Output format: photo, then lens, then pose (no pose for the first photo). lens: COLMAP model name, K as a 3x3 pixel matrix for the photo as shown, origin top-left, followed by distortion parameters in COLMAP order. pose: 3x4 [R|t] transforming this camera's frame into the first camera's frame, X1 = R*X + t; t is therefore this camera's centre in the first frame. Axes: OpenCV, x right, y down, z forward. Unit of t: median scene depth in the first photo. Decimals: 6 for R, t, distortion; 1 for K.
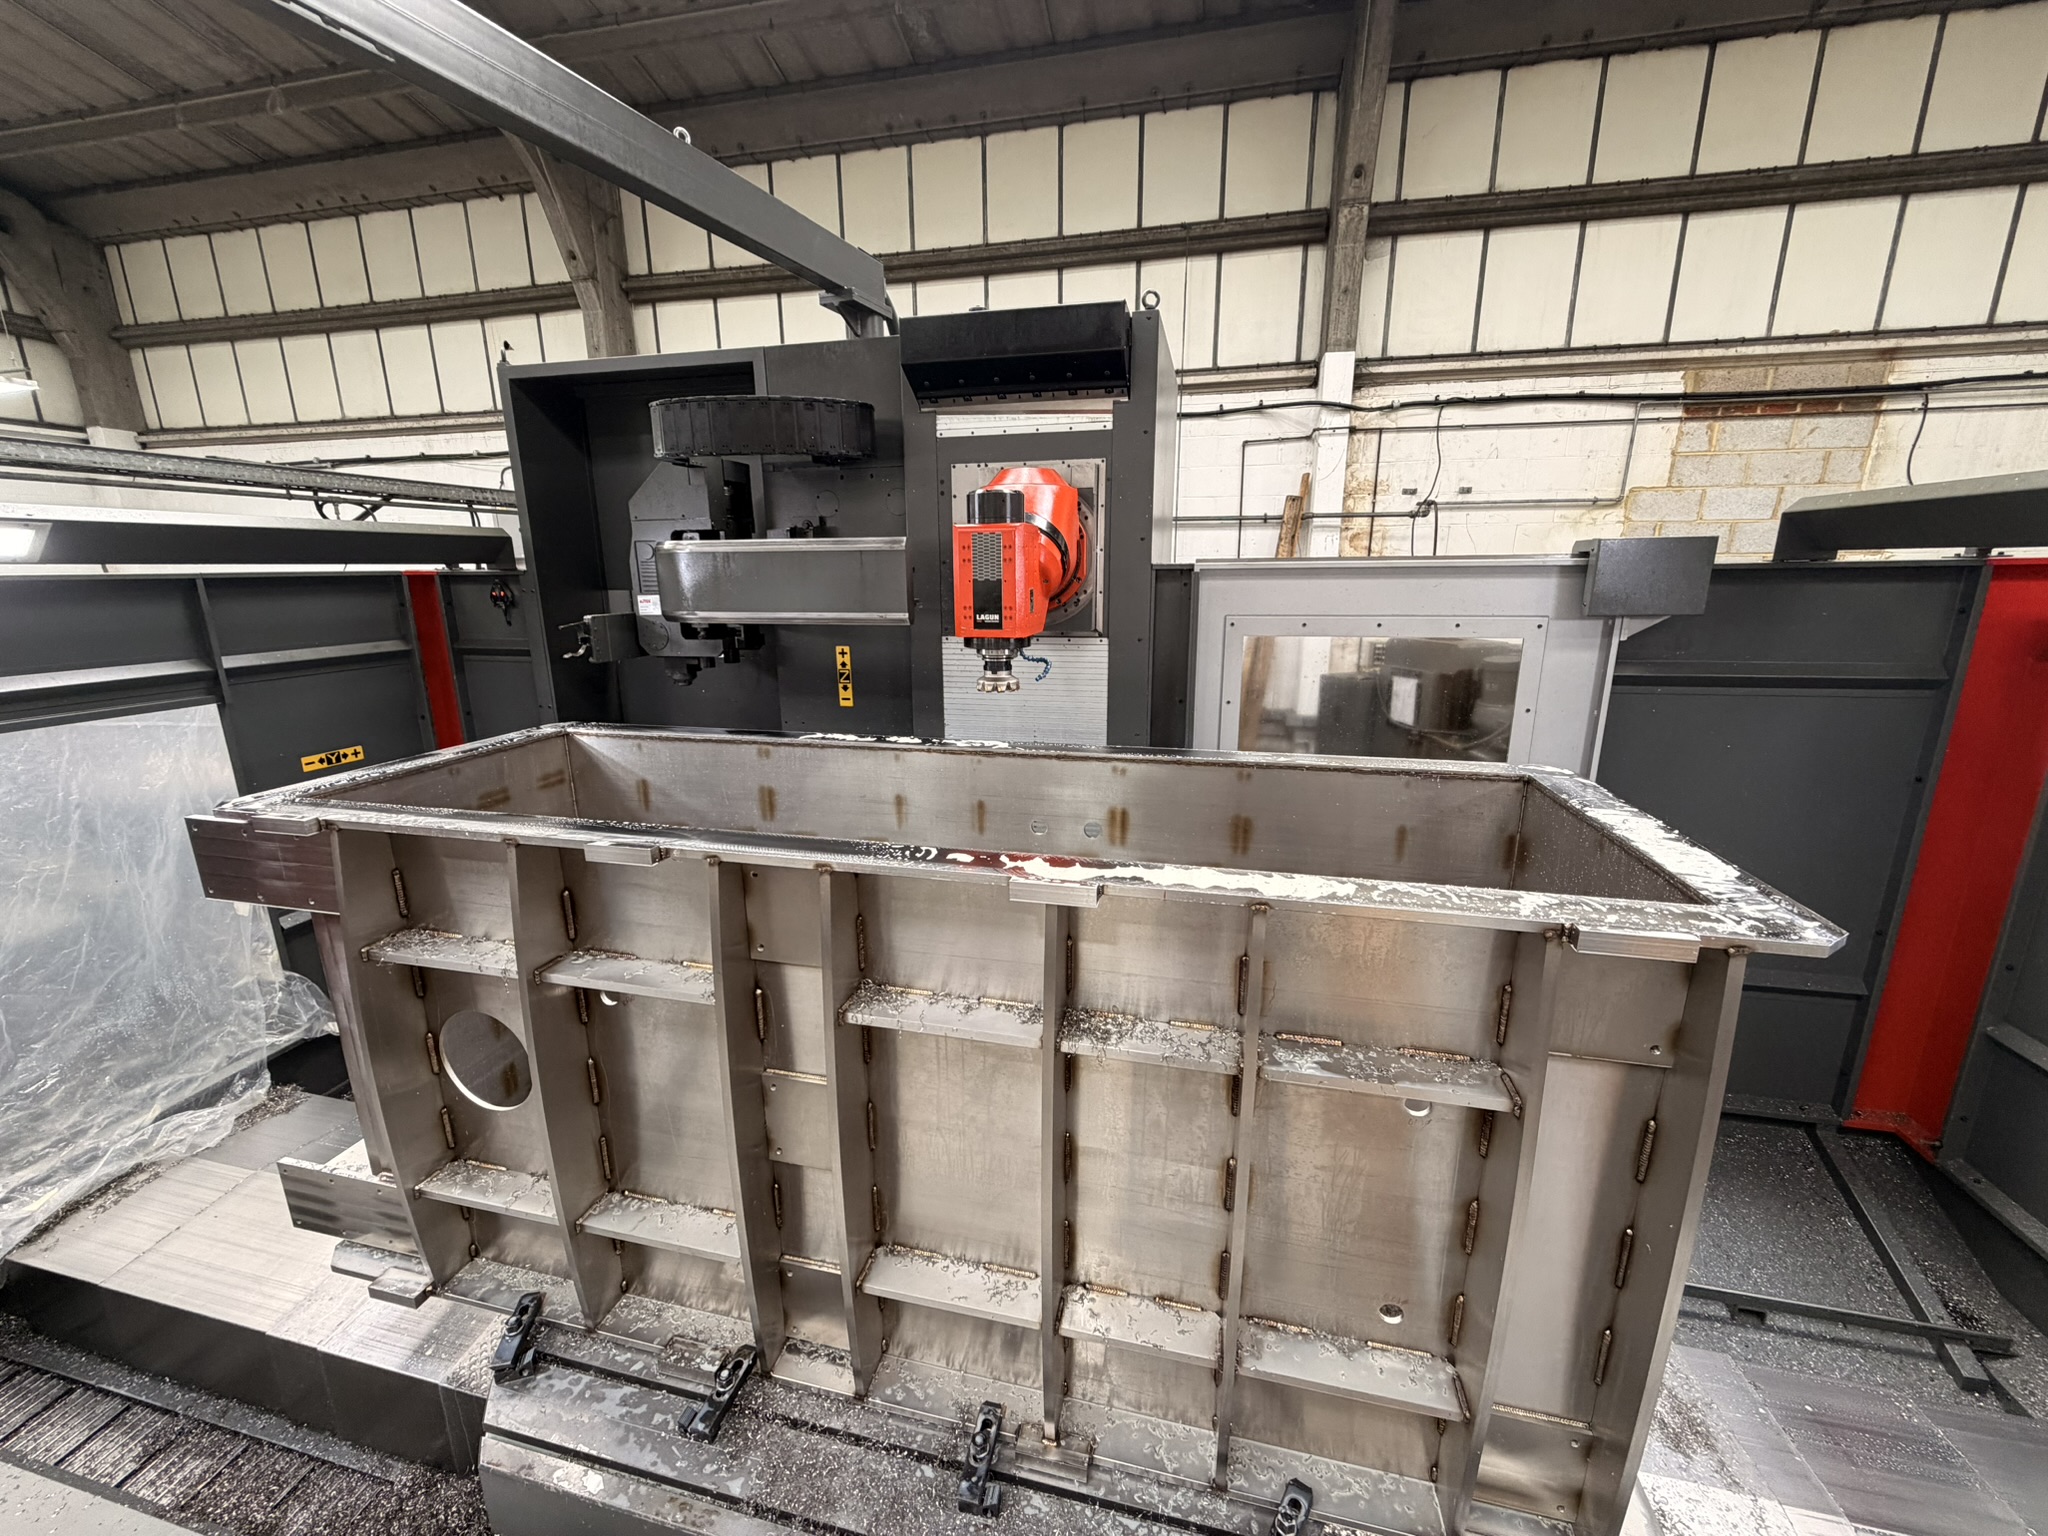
lens RADIAL K [[814.4, 0, 1020.9], [0, 814.4, 763.6], [0, 0, 1]] dist [0.000816, -0.000004]
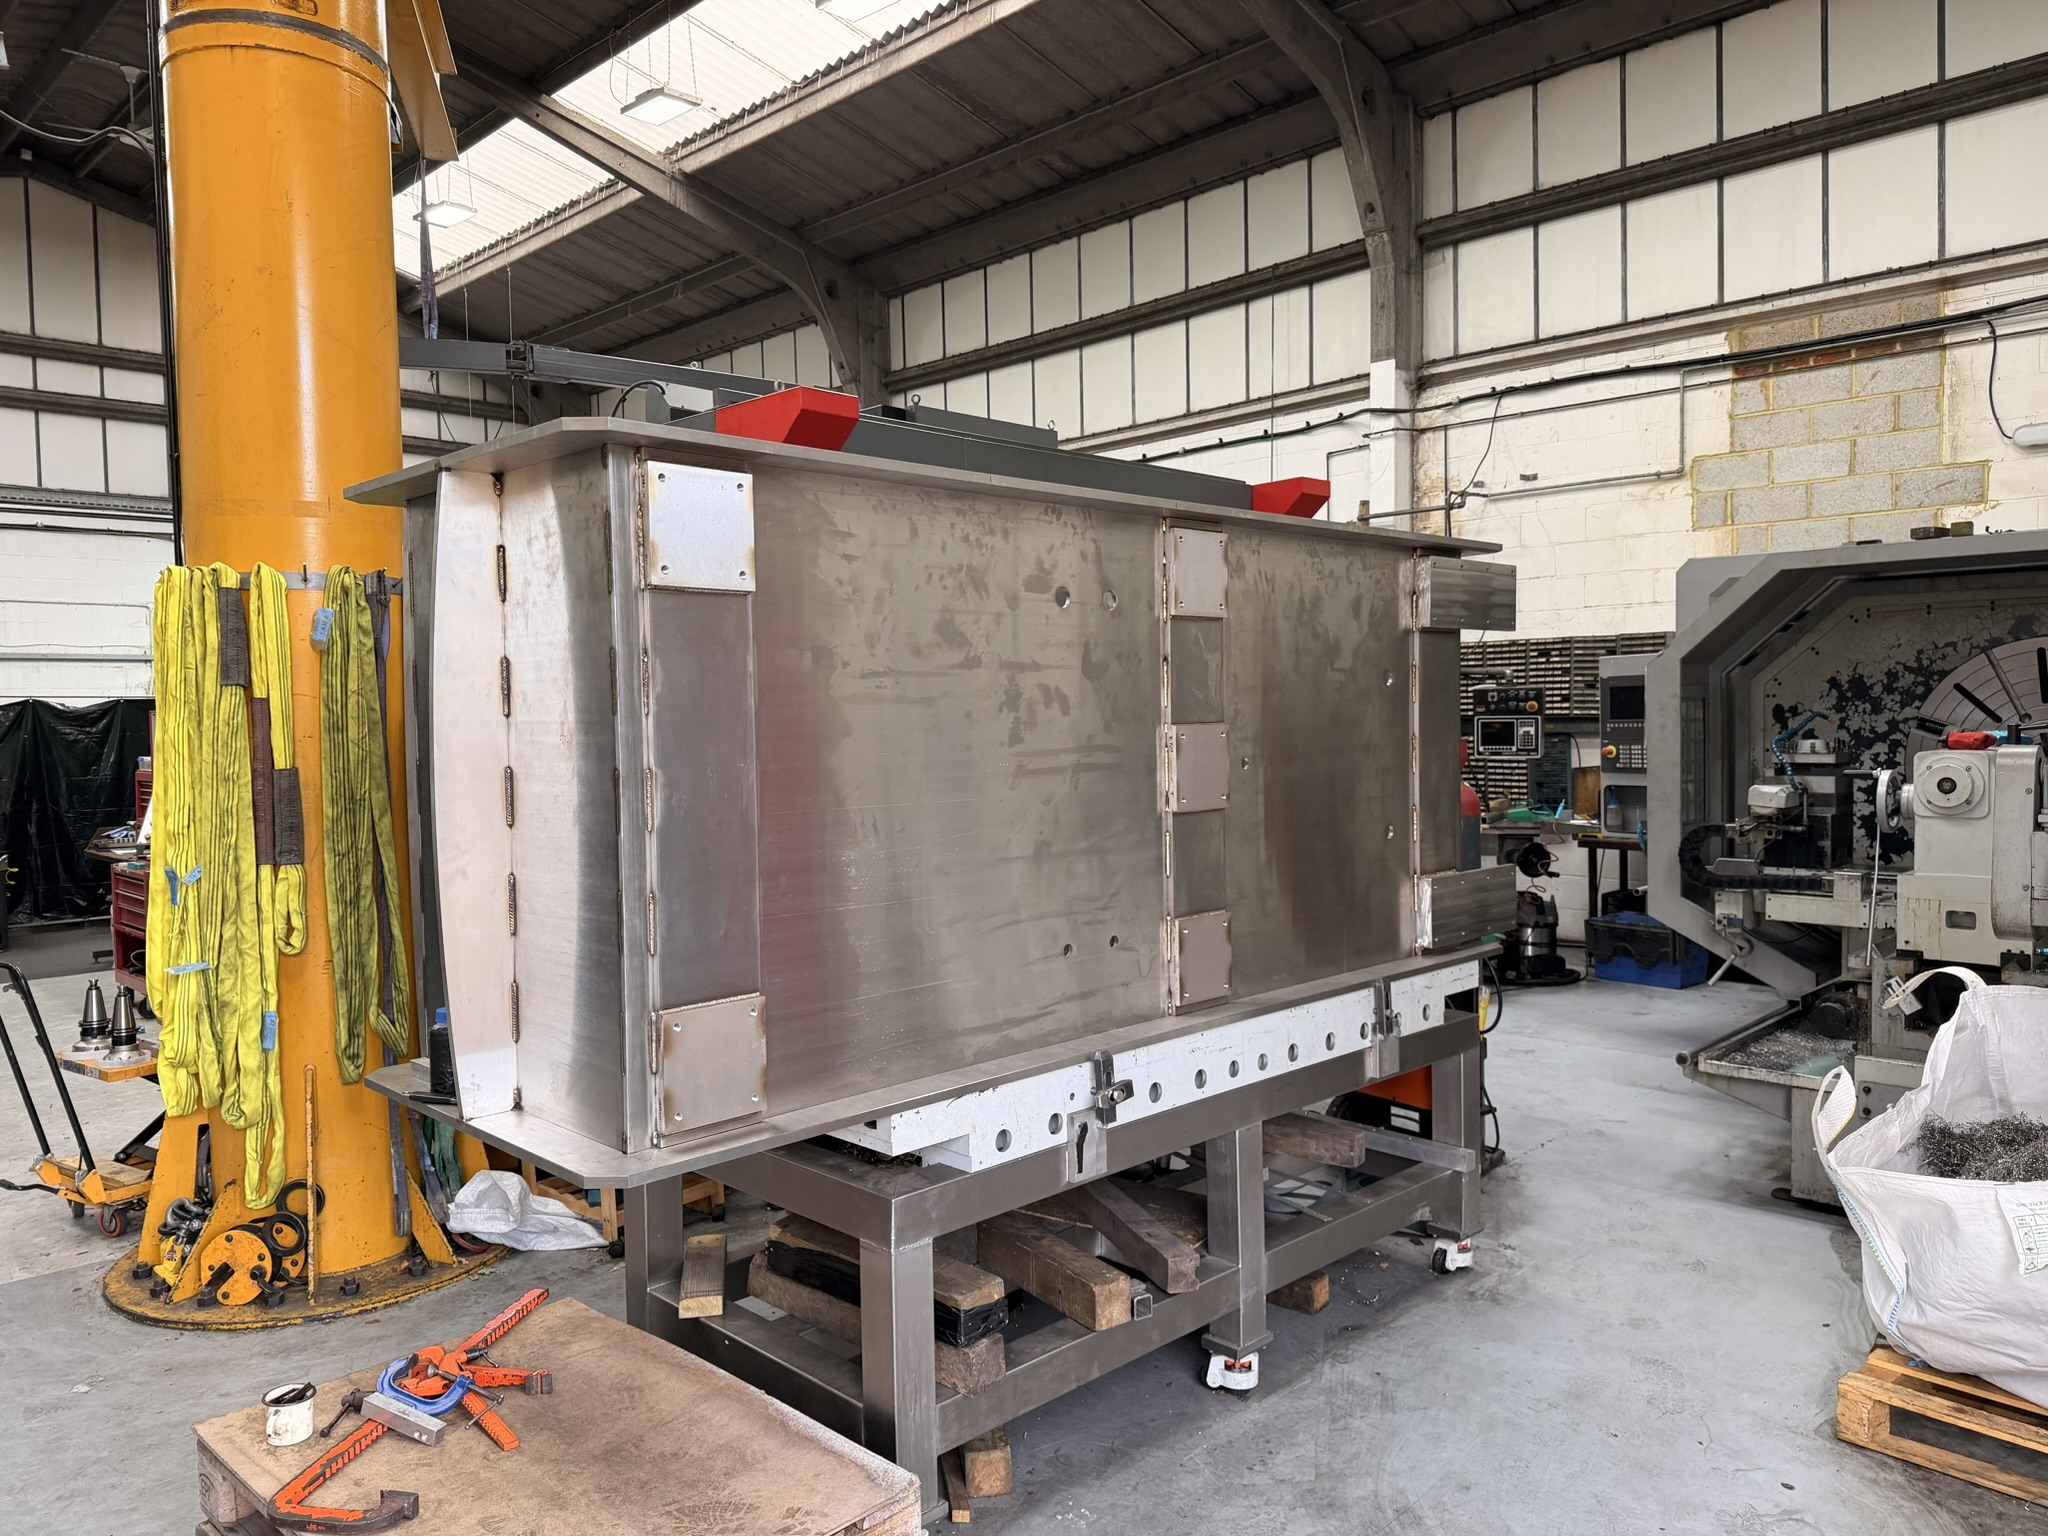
lens RADIAL K [[1430.3, 0, 1024.0], [0, 1430.3, 768.0], [0, 0, 1]] dist [0.034127, -0.045177]
pose [[0.853926, 0.008595, -0.520323, 0.967956], [-0.105138, 0.982094, -0.156324, 0.333000], [0.509662, 0.188195, 0.839540, -0.663417]]
